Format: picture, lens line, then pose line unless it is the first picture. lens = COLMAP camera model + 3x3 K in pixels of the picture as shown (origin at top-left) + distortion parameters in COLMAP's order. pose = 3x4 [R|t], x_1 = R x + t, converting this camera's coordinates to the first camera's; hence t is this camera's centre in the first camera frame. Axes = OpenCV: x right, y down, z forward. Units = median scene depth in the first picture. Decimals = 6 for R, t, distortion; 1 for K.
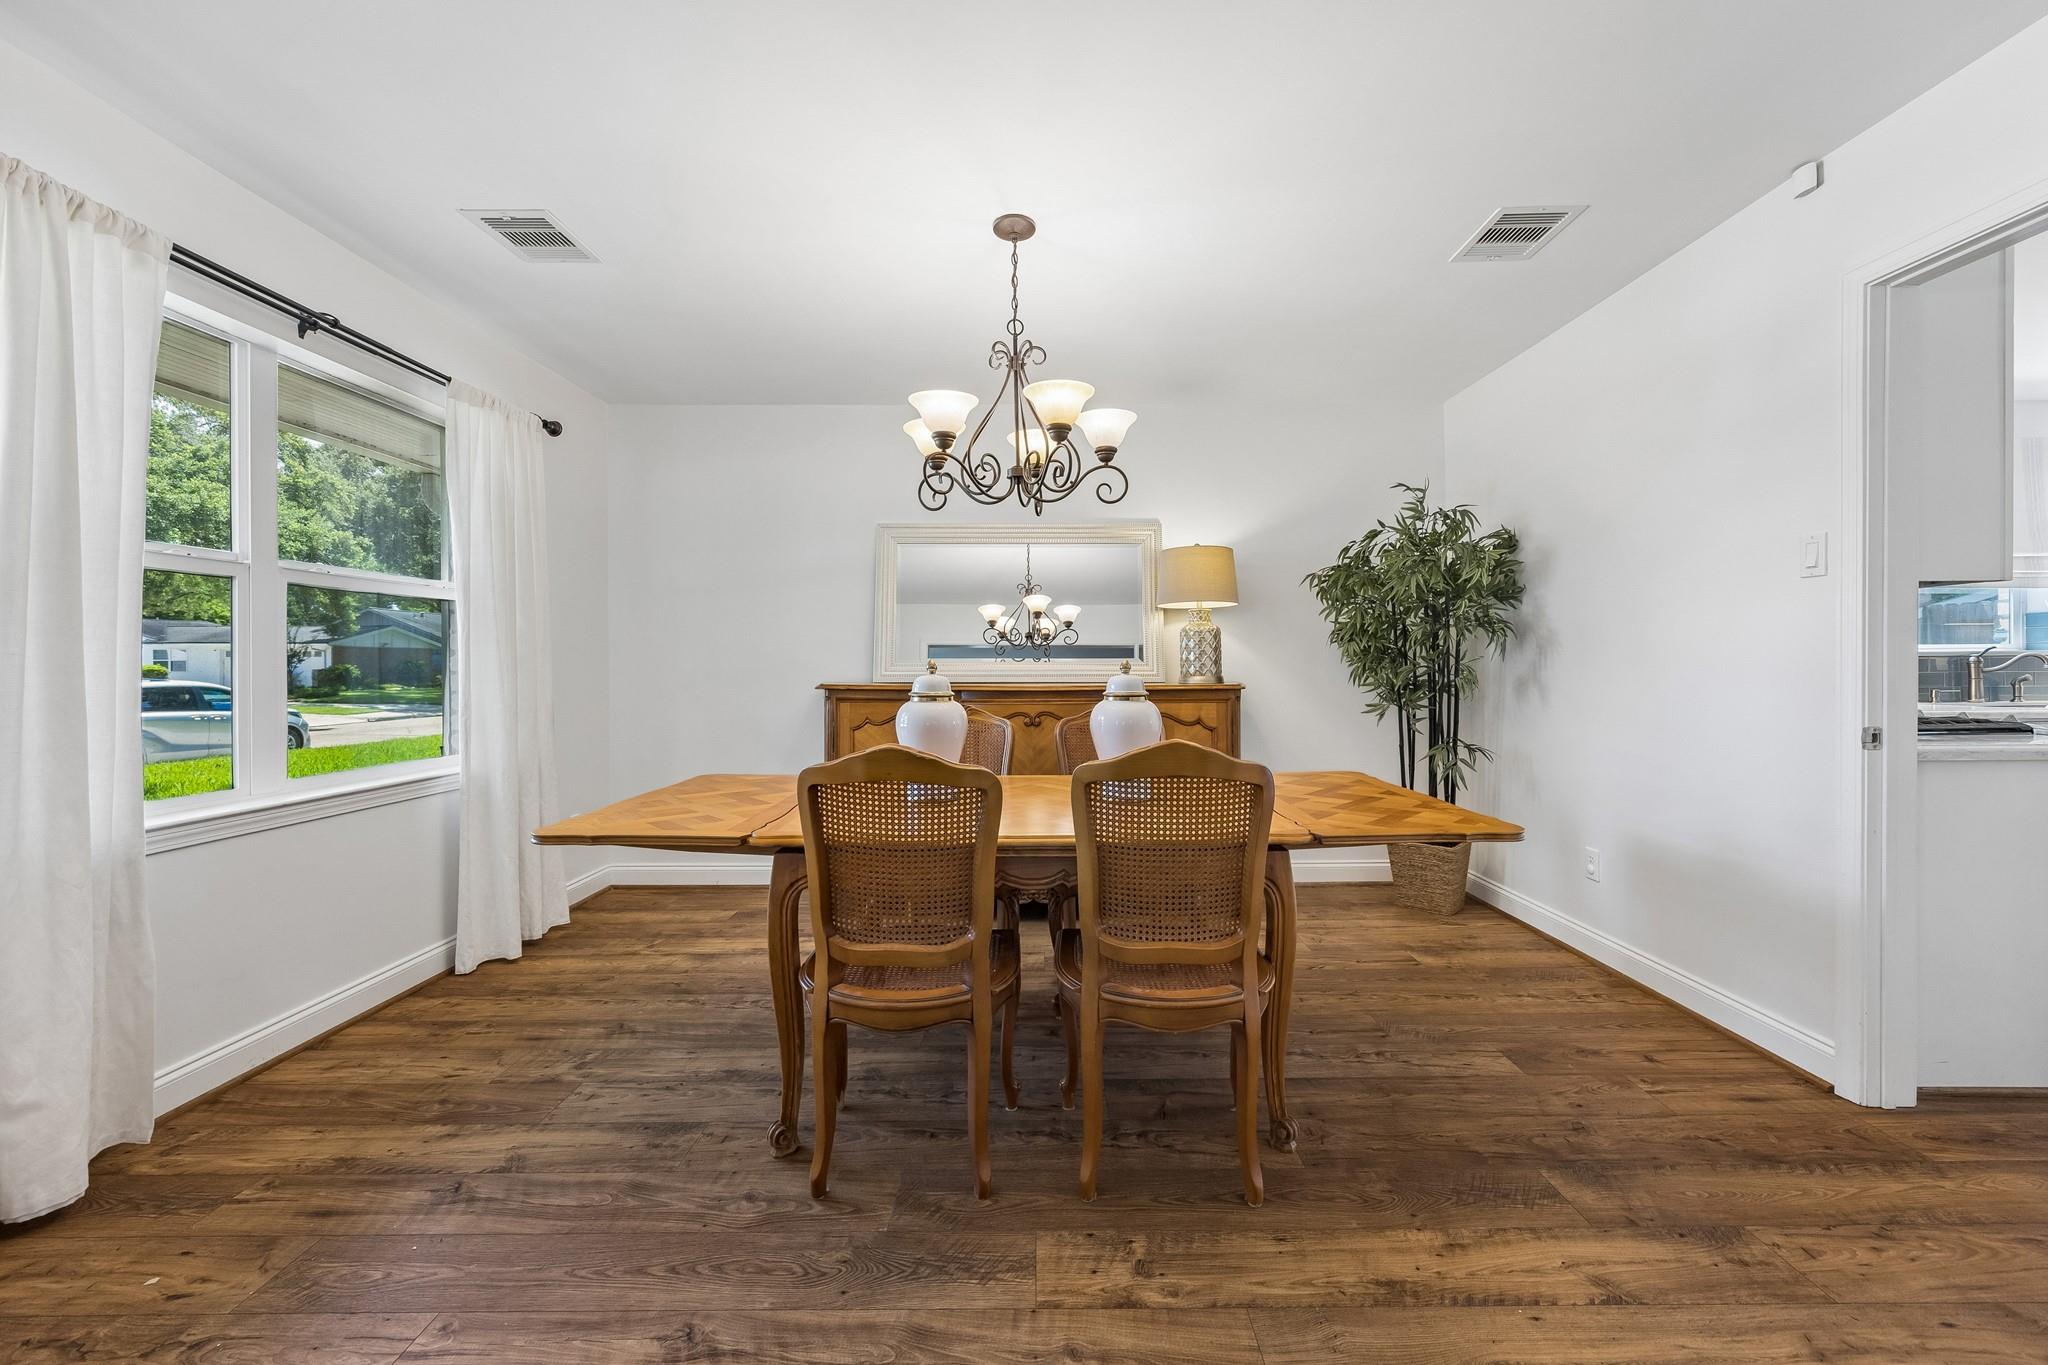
lens RADIAL K [[791.3, 0, 1028.2], [0, 791.3, 657.0], [0, 0, 1]] dist [-0.001036, -0.000010]
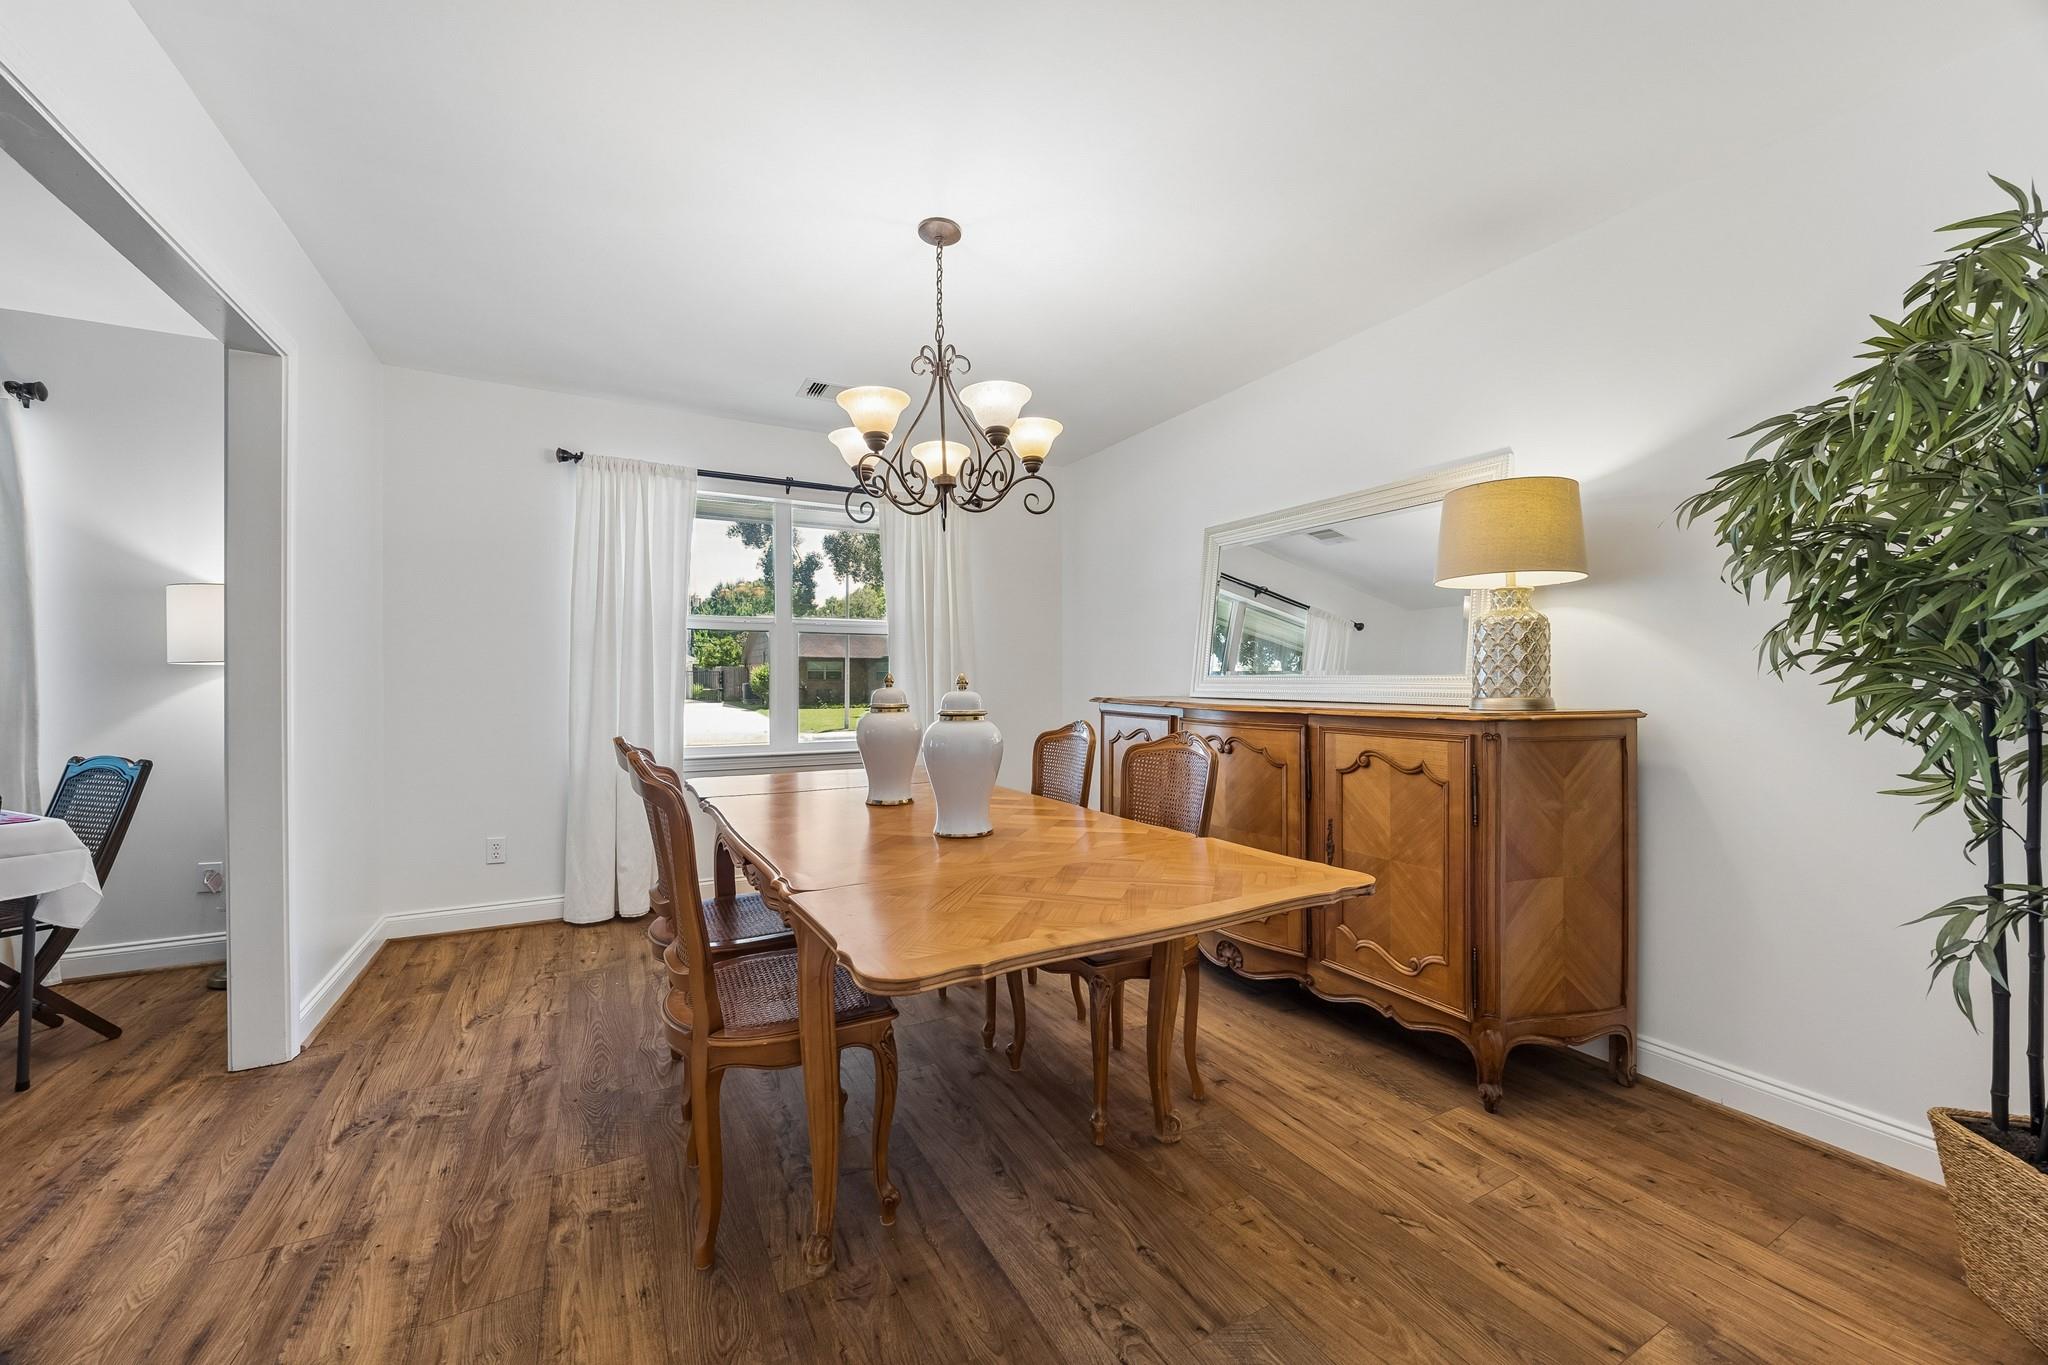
lens RADIAL K [[791.3, 0, 1028.2], [0, 791.3, 657.0], [0, 0, 1]] dist [-0.001036, -0.000010]
pose [[0.500744, -0.011972, -0.865513, 0.889755], [-0.002205, 0.999883, -0.015107, 0.006145], [0.865593, 0.009473, 0.500659, 0.605809]]
